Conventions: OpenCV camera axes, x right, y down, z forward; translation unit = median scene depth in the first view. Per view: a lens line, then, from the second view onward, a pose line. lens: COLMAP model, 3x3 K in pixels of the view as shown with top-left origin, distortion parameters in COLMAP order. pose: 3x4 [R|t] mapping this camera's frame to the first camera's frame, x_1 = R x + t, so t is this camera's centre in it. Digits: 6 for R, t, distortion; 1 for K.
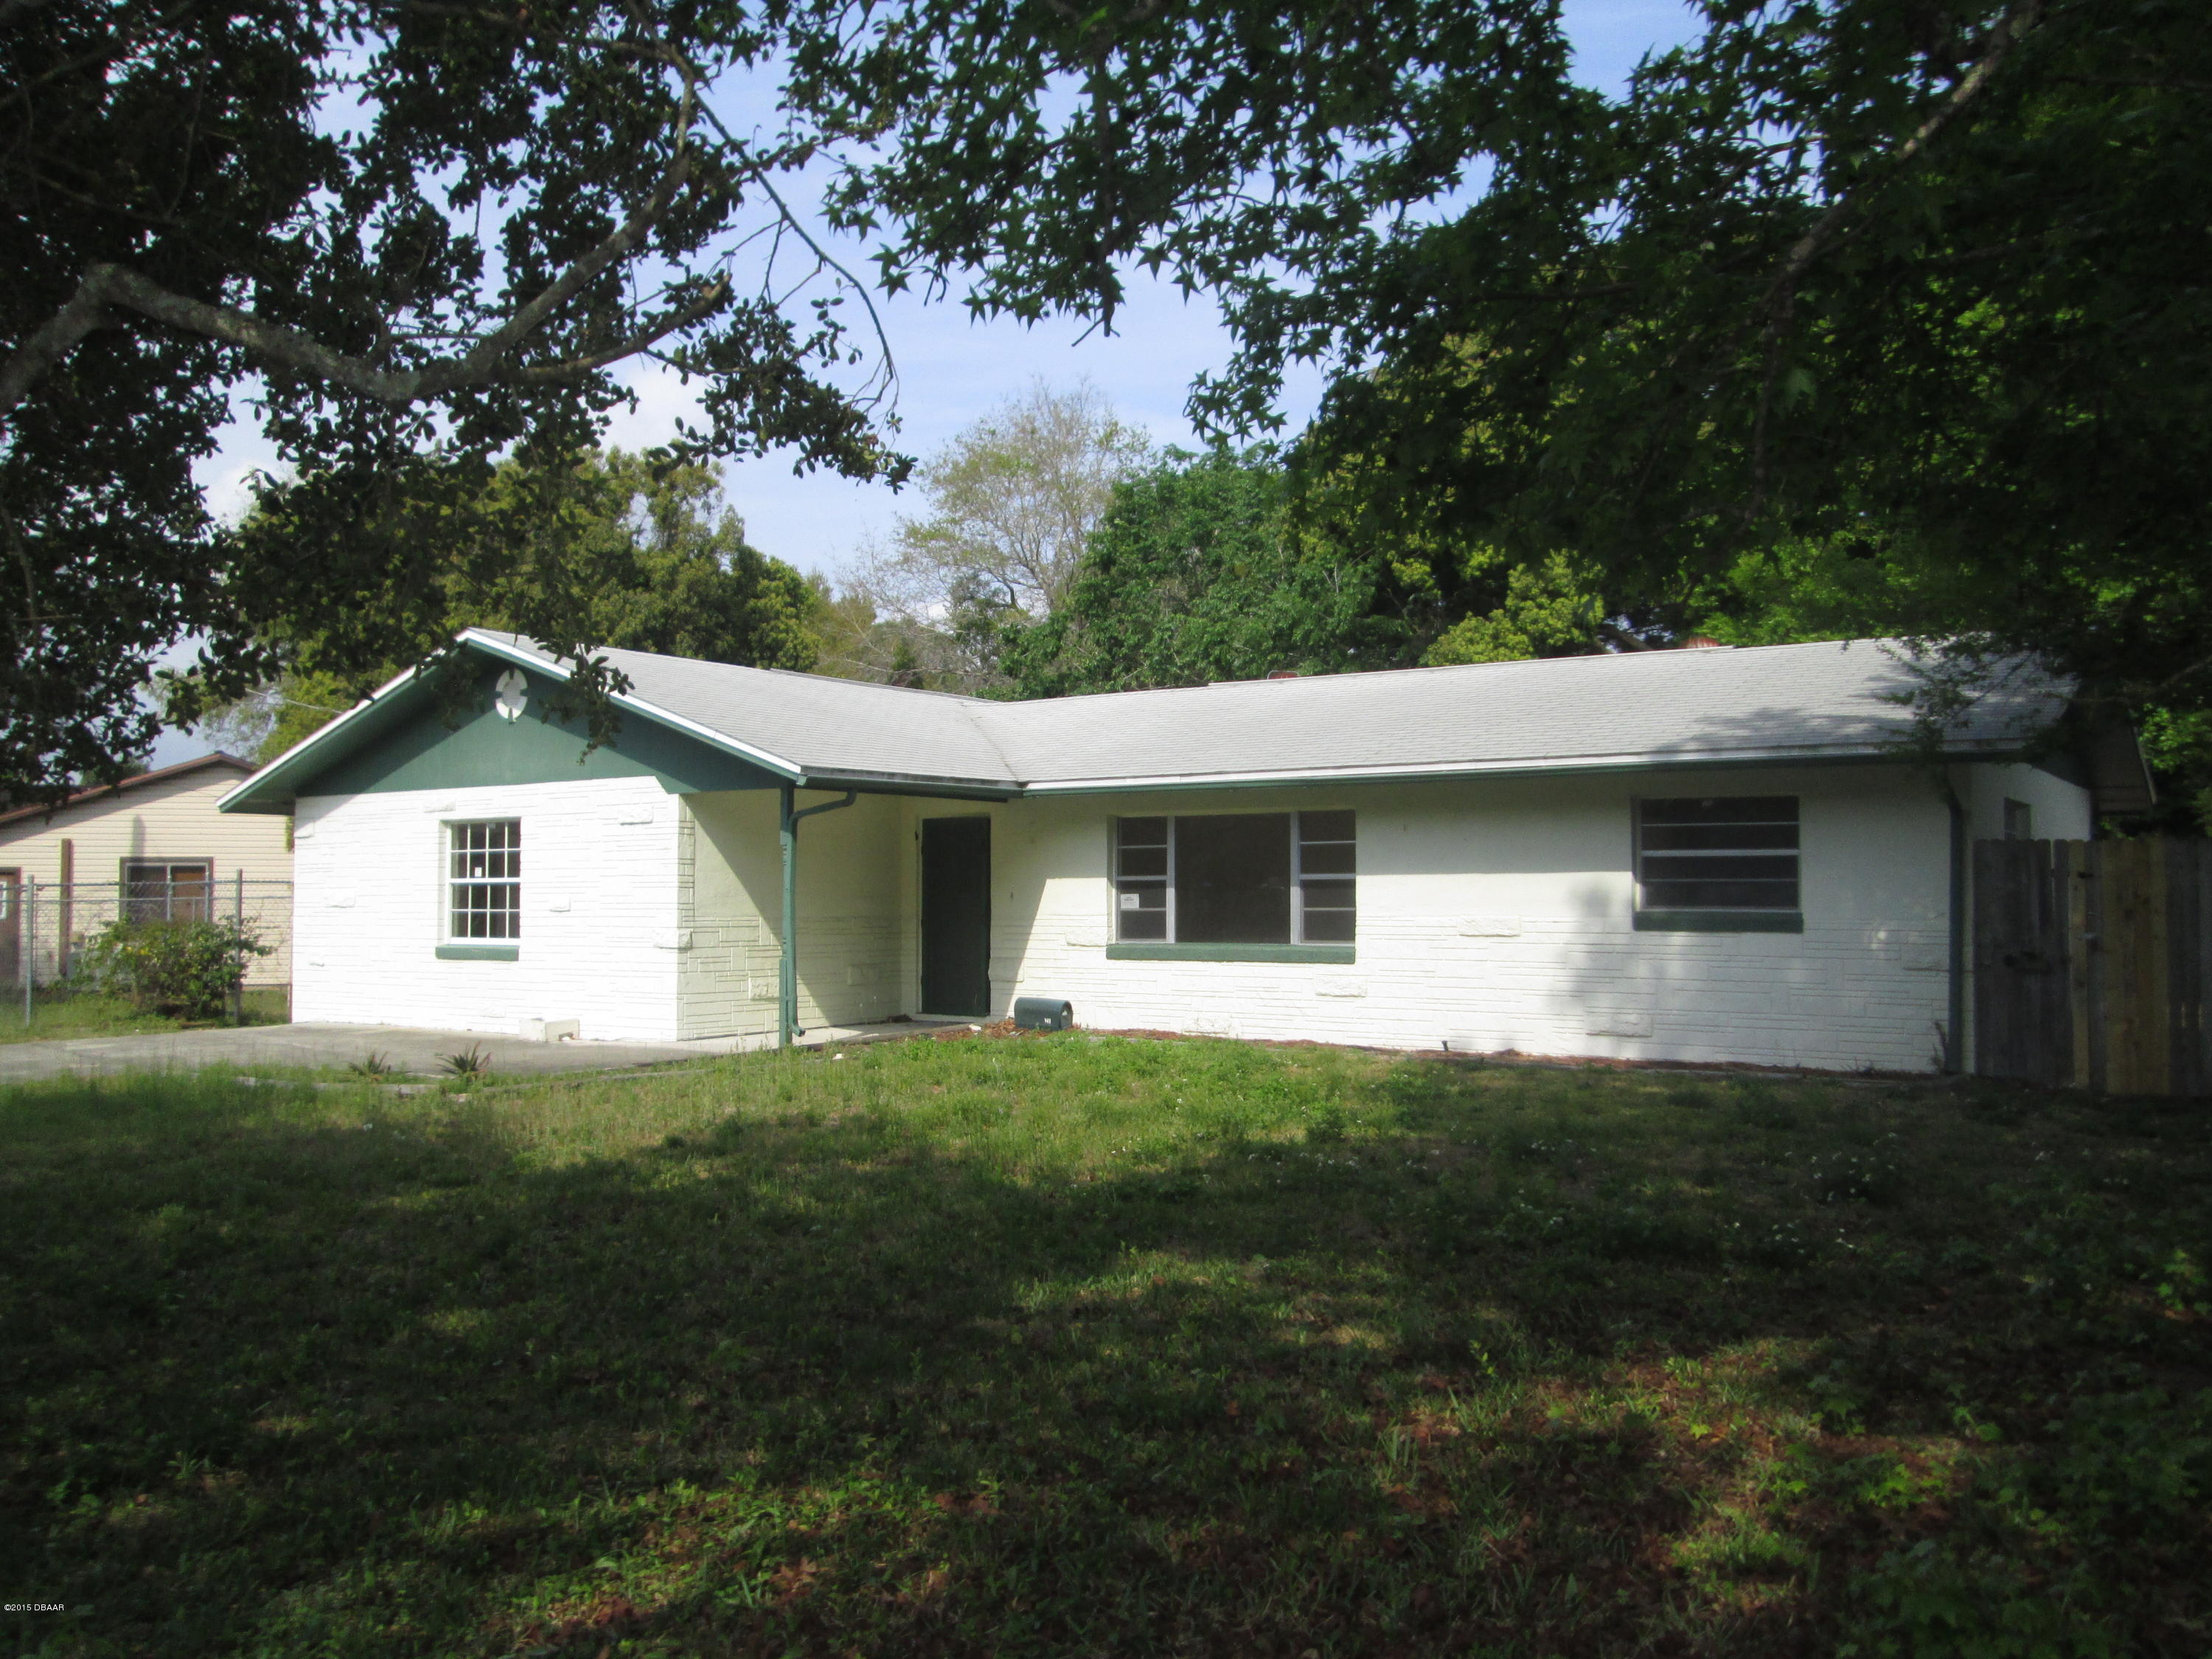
lens RADIAL K [[1879.9, 0, 1106.0], [0, 1879.9, 830.1], [0, 0, 1]] dist [-0.005569, 0.014216]
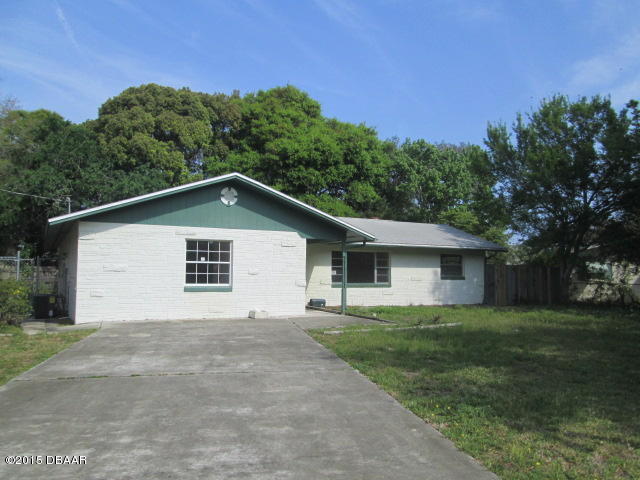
lens RADIAL K [[543.9, 0, 320.0], [0, 543.9, 240.3], [0, 0, 1]] dist [-0.005569, 0.014216]
pose [[0.441965, 0.062866, 0.894826, -1.005756], [-0.042072, 0.997896, -0.049327, 0.028290], [-0.896045, -0.015846, 0.443681, 0.533815]]
